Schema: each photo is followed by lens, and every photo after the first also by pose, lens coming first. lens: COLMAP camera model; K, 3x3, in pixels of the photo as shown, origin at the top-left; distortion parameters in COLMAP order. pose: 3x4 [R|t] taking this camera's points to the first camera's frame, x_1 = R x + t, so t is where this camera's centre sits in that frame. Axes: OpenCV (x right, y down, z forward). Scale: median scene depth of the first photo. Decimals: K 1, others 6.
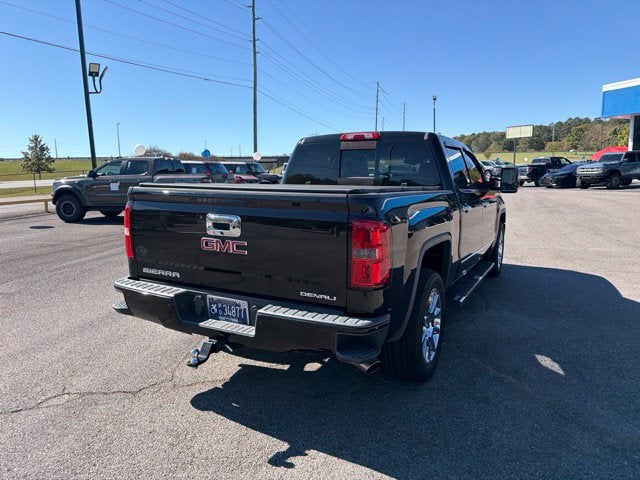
lens RADIAL K [[447.1, 0, 324.3], [0, 447.1, 234.7], [0, 0, 1]] dist [0.043261, -0.059264]
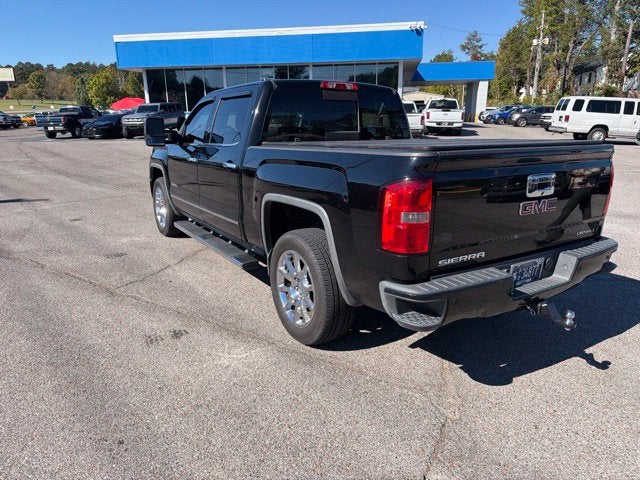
lens RADIAL K [[447.1, 0, 320.1], [0, 447.1, 243.2], [0, 0, 1]] dist [0.043261, -0.059264]
pose [[0.499752, -0.226181, 0.836116, -0.804118], [0.120069, 0.974075, 0.191734, -0.087747], [-0.857806, 0.004572, 0.513953, 0.566929]]
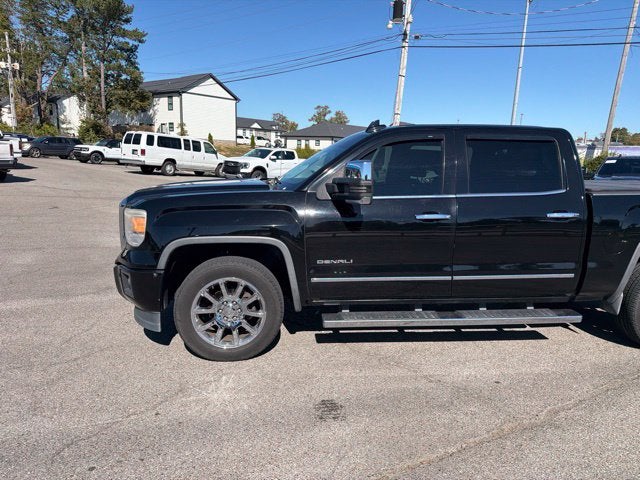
lens RADIAL K [[447.1, 0, 320.8], [0, 447.1, 248.3], [0, 0, 1]] dist [0.043261, -0.059264]
pose [[-0.550696, -0.176676, 0.815794, -0.544782], [0.087614, 0.959709, 0.266986, -0.293205], [-0.830095, 0.218503, -0.513029, 1.997021]]
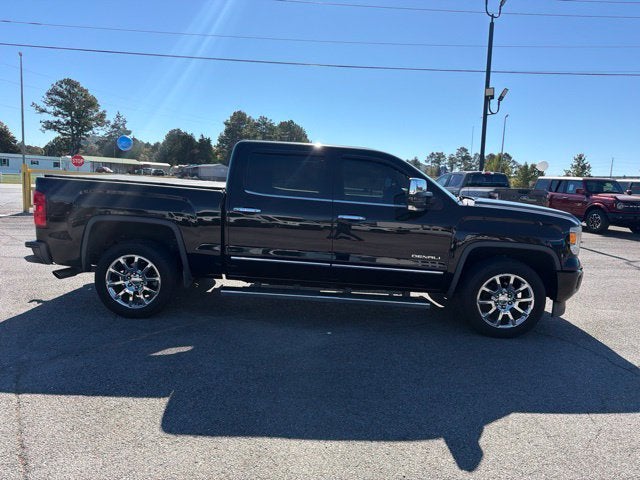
lens RADIAL K [[447.1, 0, 323.9], [0, 447.1, 239.5], [0, 0, 1]] dist [0.043261, -0.059264]
pose [[0.445462, 0.140129, -0.884266, 1.316400], [-0.167014, 0.983344, 0.071694, -0.095029], [0.879585, 0.115748, 0.461446, 0.658937]]
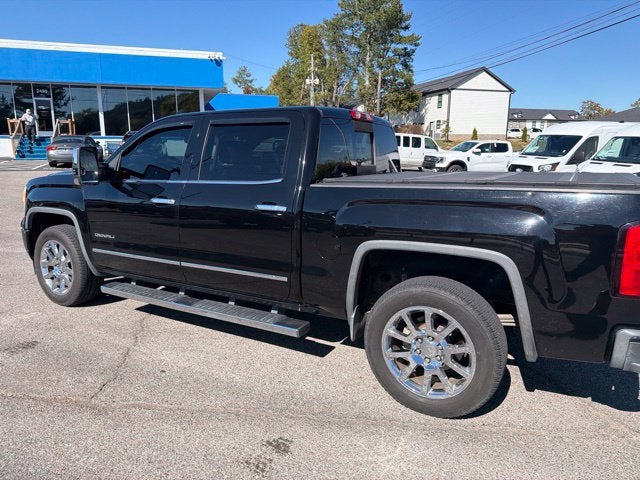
lens RADIAL K [[447.1, 0, 320.9], [0, 447.1, 240.2], [0, 0, 1]] dist [0.043261, -0.059264]
pose [[0.044345, -0.194796, 0.979841, -0.808754], [0.128157, 0.973811, 0.187797, -0.163569], [-0.990762, 0.117246, 0.068148, 1.063677]]
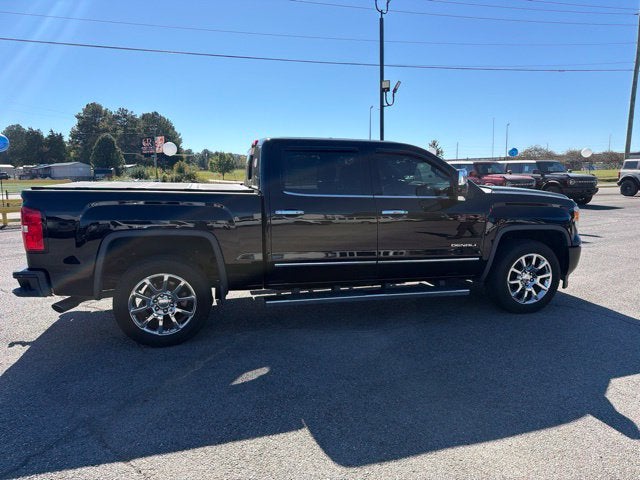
lens RADIAL K [[447.1, 0, 323.3], [0, 447.1, 235.0], [0, 0, 1]] dist [0.043261, -0.059264]
pose [[0.676472, 0.099251, -0.729750, 1.063859], [-0.098249, 0.994183, 0.044140, -0.058459], [0.729886, 0.041838, 0.682288, 0.370423]]
